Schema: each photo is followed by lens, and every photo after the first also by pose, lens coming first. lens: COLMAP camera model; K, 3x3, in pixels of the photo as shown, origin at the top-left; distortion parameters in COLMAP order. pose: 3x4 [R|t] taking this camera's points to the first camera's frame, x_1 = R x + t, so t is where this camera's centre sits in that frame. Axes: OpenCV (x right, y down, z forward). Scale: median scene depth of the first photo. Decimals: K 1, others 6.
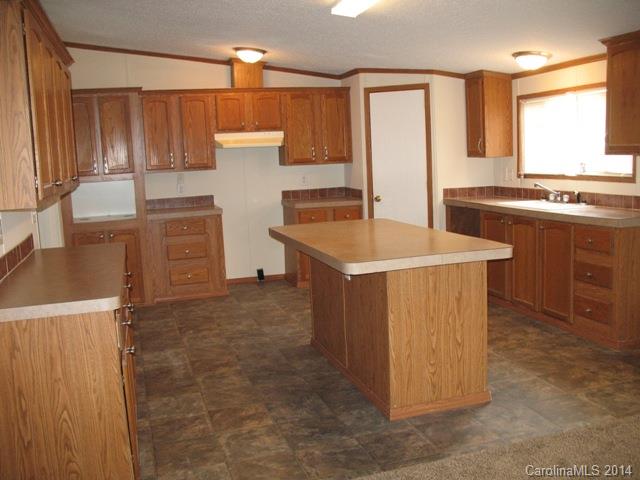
lens RADIAL K [[657.2, 0, 322.1], [0, 657.2, 242.1], [0, 0, 1]] dist [-0.126996, 0.000000]
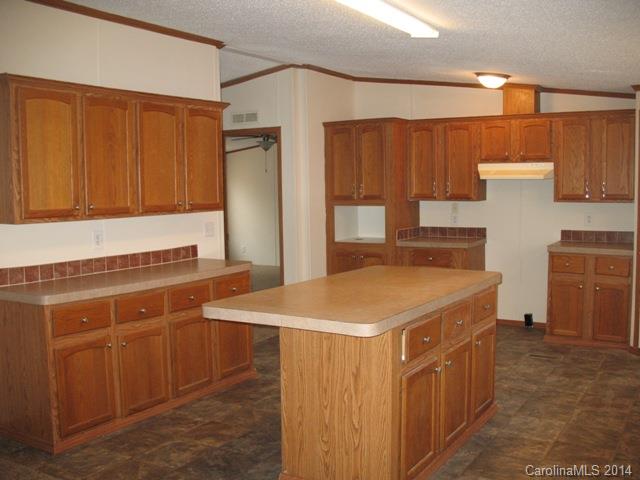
lens RADIAL K [[657.2, 0, 322.2], [0, 657.2, 238.7], [0, 0, 1]] dist [-0.126996, 0.000000]
pose [[0.664296, 0.095609, -0.741330, 0.431252], [-0.119658, 0.992597, 0.020790, -0.054061], [0.737830, 0.074896, 0.670819, 0.219764]]
